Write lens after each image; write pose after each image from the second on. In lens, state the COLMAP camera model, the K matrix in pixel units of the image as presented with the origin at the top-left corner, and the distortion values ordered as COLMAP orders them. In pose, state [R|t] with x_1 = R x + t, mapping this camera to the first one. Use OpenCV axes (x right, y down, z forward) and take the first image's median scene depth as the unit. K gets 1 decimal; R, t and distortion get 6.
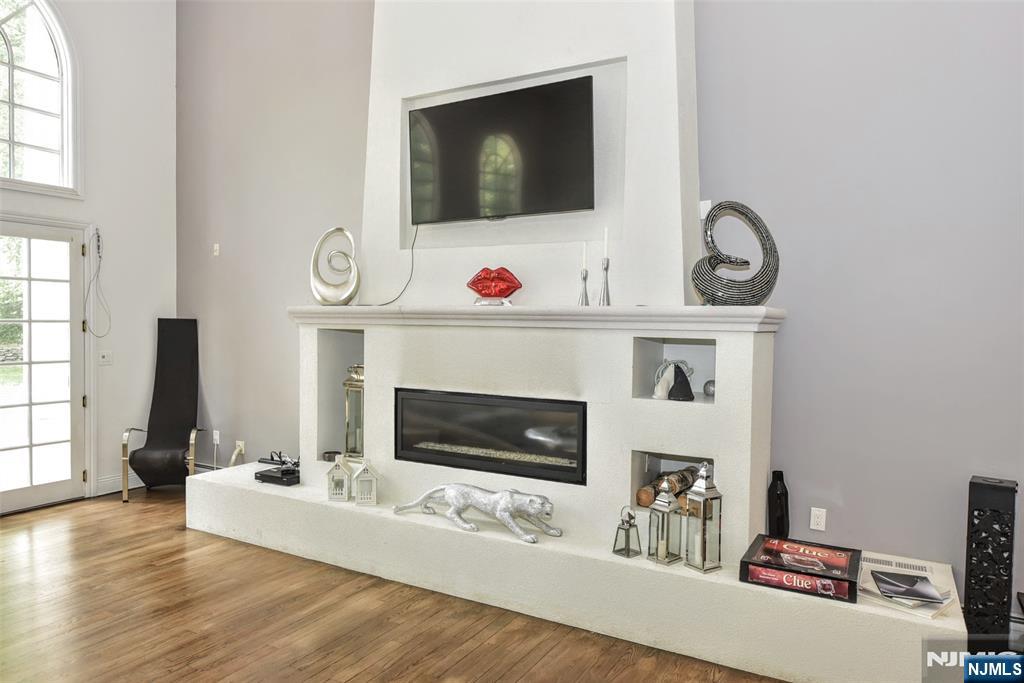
lens RADIAL K [[696.9, 0, 512.0], [0, 696.9, 341.5], [0, 0, 1]] dist [-0.000855, -0.000487]
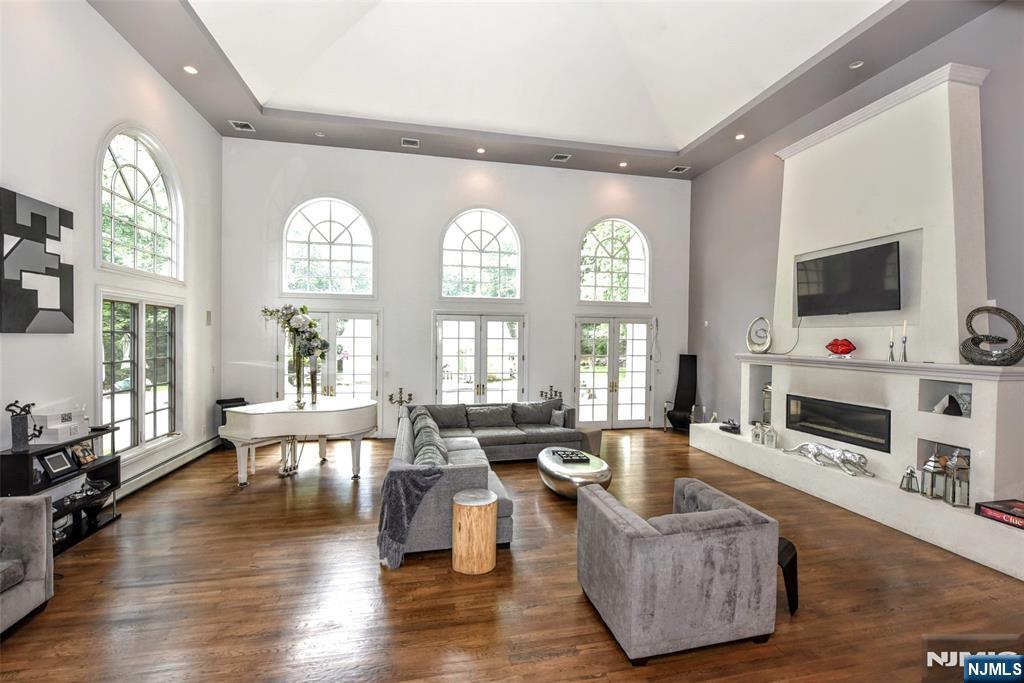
lens RADIAL K [[426.9, 0, 509.5], [0, 426.9, 345.1], [0, 0, 1]] dist [-0.007654, -0.000080]
pose [[0.660714, 0.006787, -0.750607, 0.259076], [-0.026520, 0.999546, -0.014306, -0.044433], [0.750169, 0.029358, 0.660594, -0.517143]]
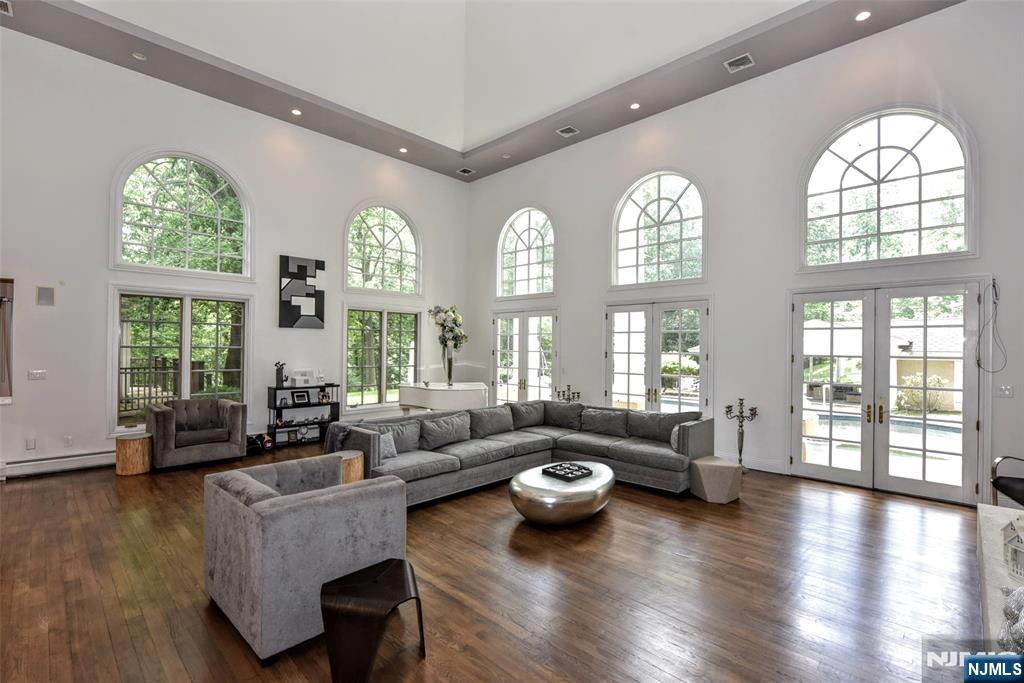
lens RADIAL K [[470.3, 0, 505.5], [0, 470.3, 344.4], [0, 0, 1]] dist [-0.003461, -0.000405]
pose [[-0.256573, -0.021448, -0.966287, 0.521250], [-0.046116, 0.998887, -0.009927, -0.011101], [0.965424, 0.042014, -0.257277, 0.585476]]
